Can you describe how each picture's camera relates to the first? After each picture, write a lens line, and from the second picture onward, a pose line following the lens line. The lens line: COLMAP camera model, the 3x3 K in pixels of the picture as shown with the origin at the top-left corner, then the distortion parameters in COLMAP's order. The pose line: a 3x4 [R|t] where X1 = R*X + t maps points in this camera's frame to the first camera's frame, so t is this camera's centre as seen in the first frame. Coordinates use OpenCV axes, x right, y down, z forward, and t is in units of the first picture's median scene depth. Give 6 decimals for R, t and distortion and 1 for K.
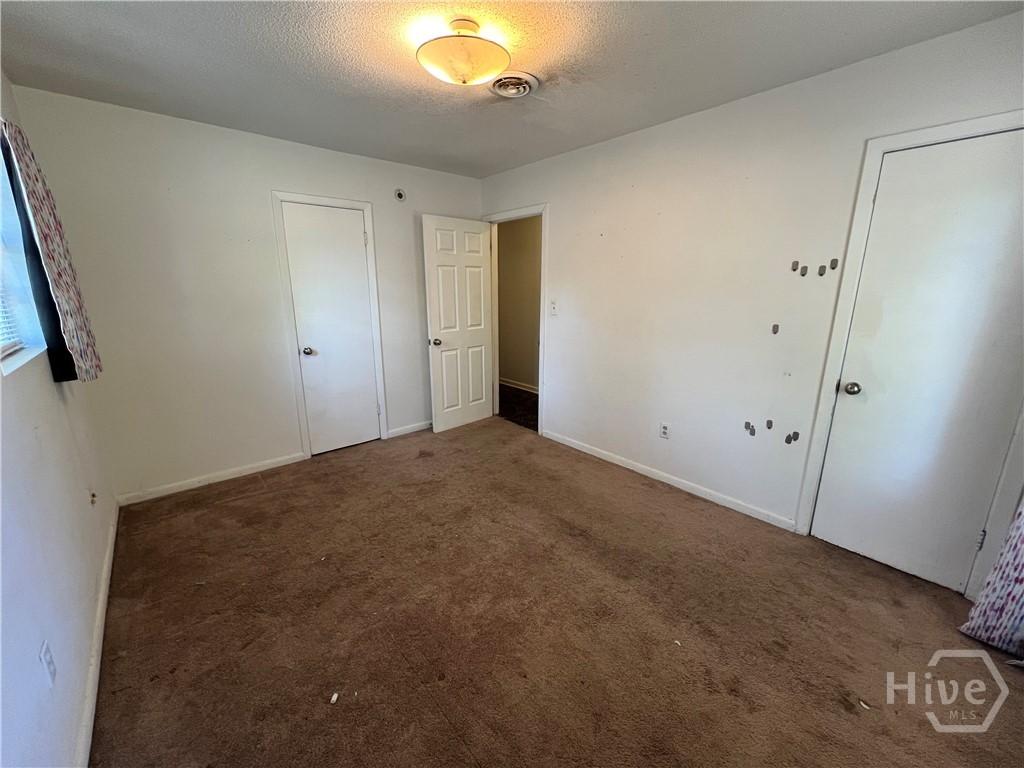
lens RADIAL K [[411.1, 0, 514.8], [0, 411.1, 383.1], [0, 0, 1]] dist [-0.005429, 0.002145]
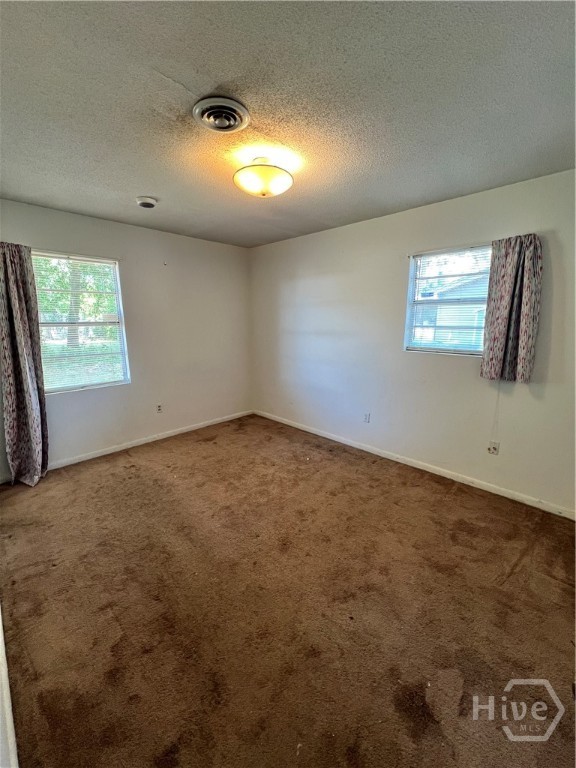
lens RADIAL K [[308.3, 0, 289.6], [0, 308.3, 382.2], [0, 0, 1]] dist [-0.005429, 0.002145]
pose [[-0.996848, 0.021033, -0.076497, -0.087432], [-0.013400, 0.905726, 0.423653, -0.398999], [0.078196, 0.423342, -0.902589, 1.589469]]
